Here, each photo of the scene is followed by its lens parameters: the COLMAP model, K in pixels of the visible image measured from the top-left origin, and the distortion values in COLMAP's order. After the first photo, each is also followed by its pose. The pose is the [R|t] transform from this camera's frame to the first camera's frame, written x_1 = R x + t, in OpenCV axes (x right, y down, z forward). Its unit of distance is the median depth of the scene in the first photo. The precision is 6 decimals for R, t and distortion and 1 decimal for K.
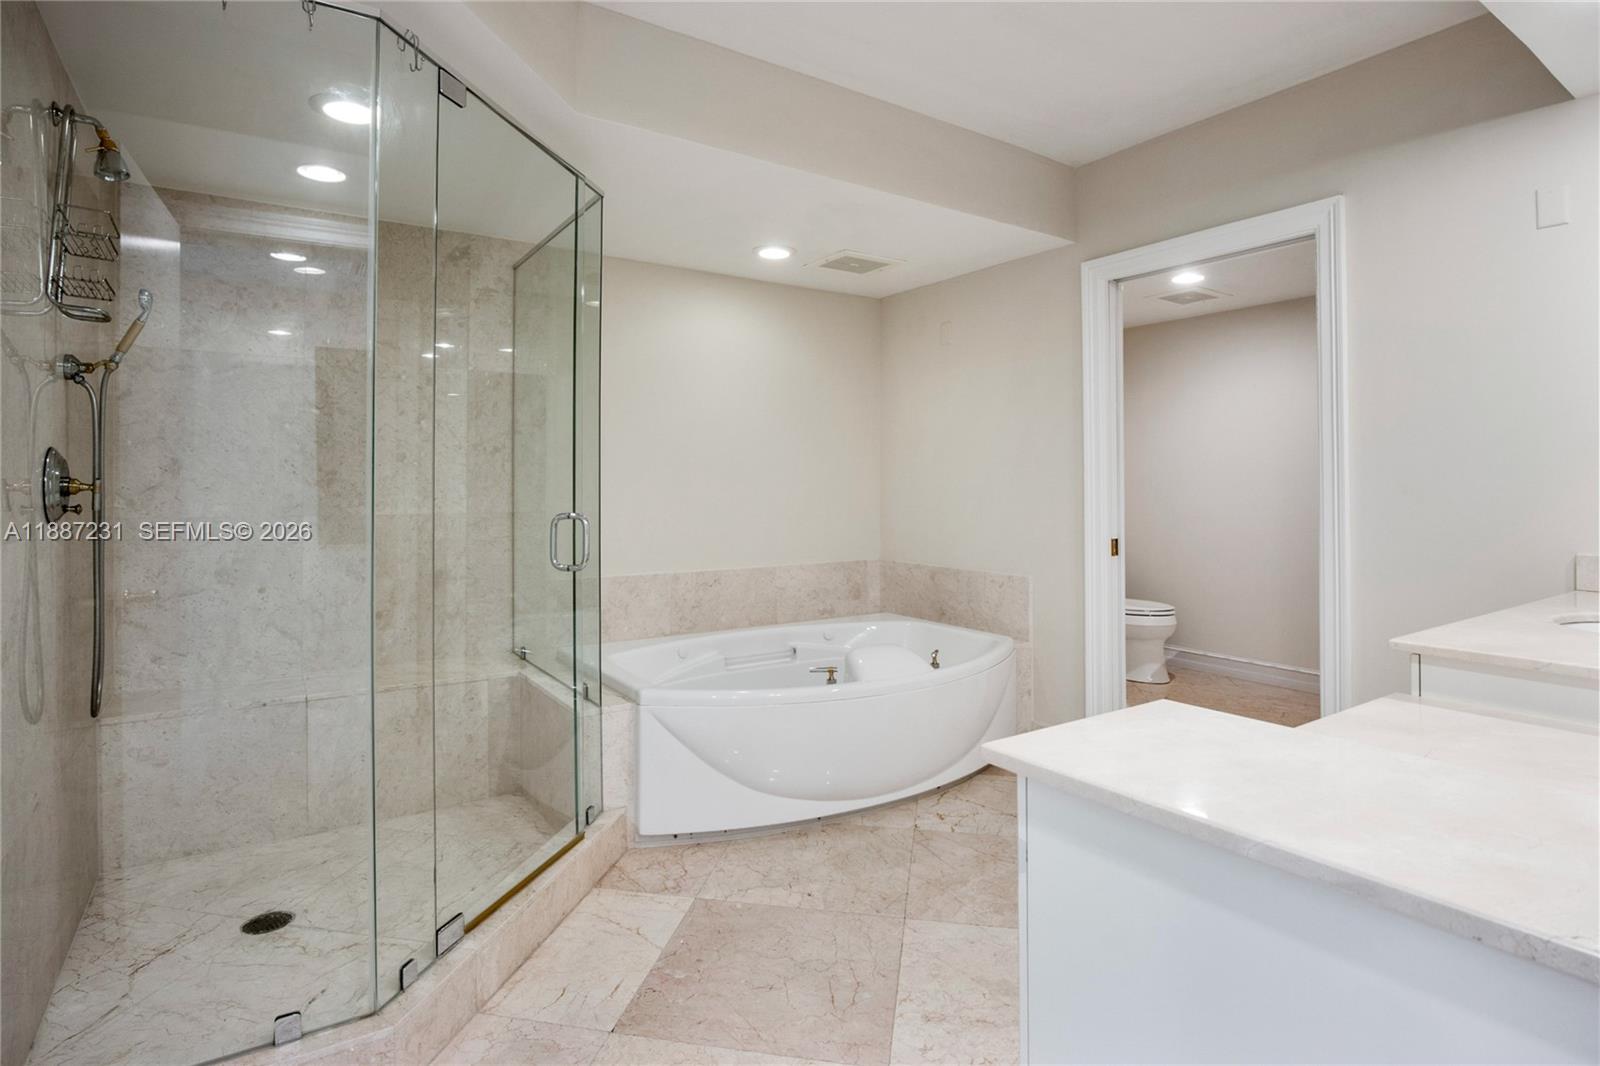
lens RADIAL K [[810.7, 0, 794.7], [0, 810.7, 481.1], [0, 0, 1]] dist [-0.001769, 0.000129]
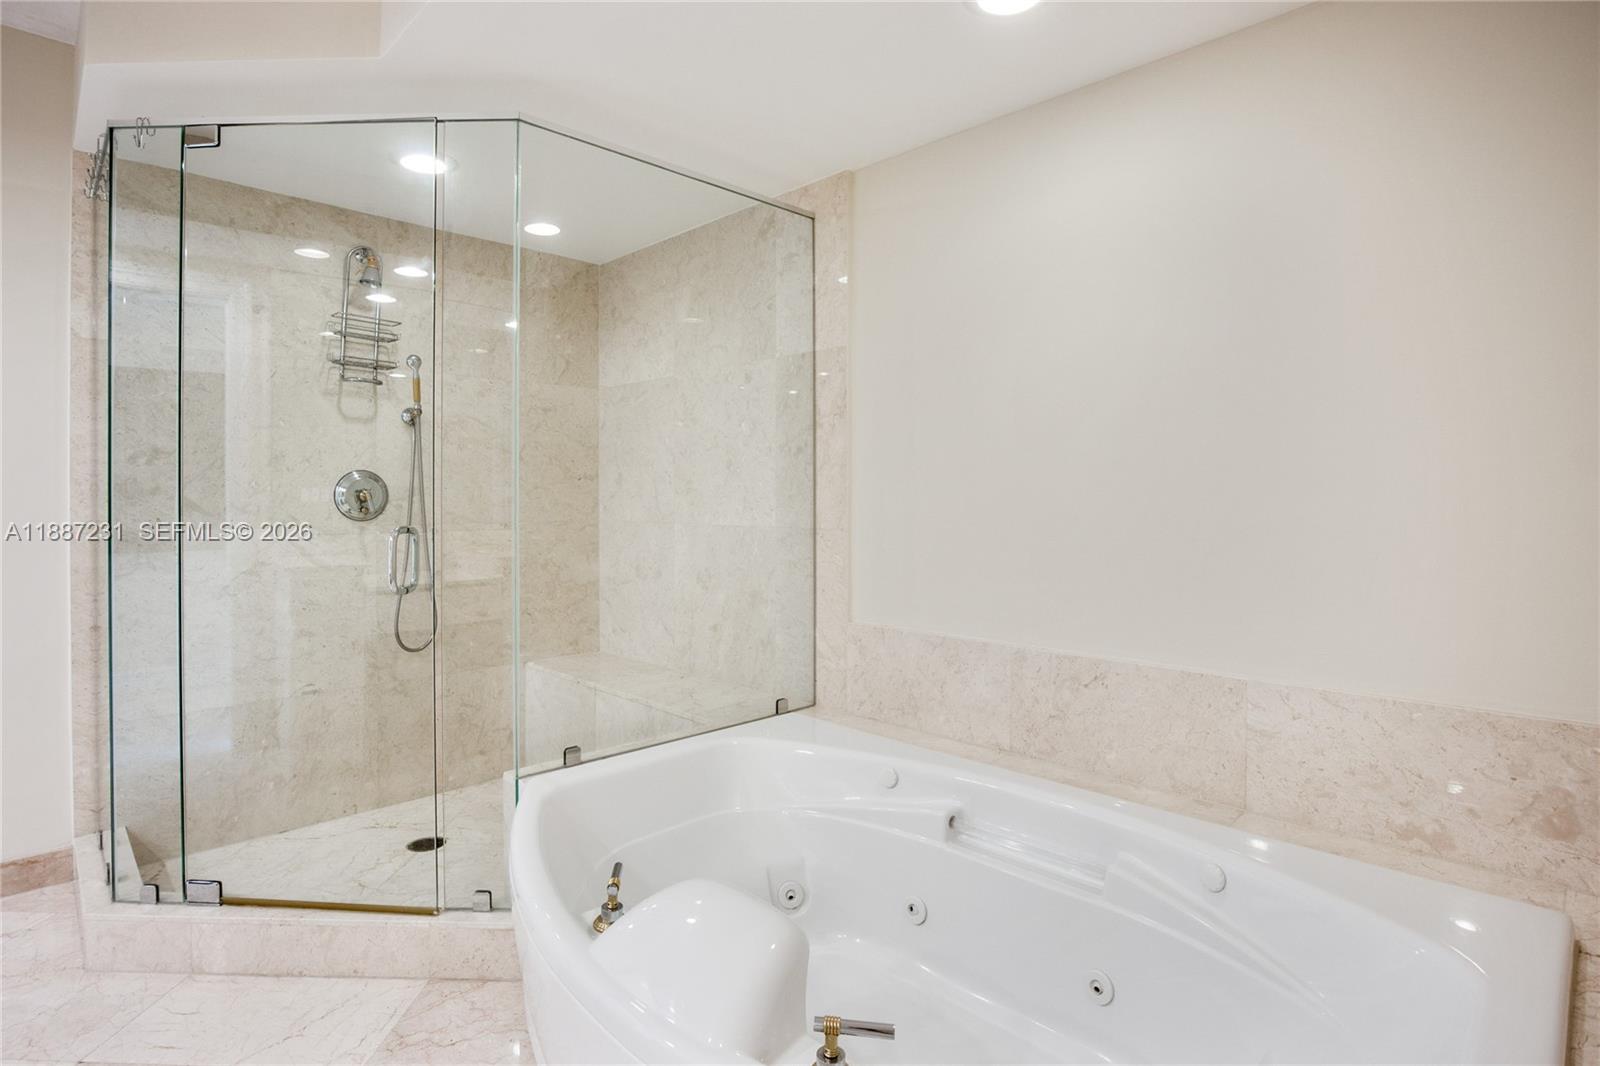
lens RADIAL K [[828.3, 0, 799.8], [0, 828.3, 503.8], [0, 0, 1]] dist [-0.015501, 0.000722]
pose [[0.194450, 0.004691, -0.980901, 0.449950], [0.002064, 0.999984, 0.005191, 0.011082], [0.980910, -0.003034, 0.194438, 0.850594]]
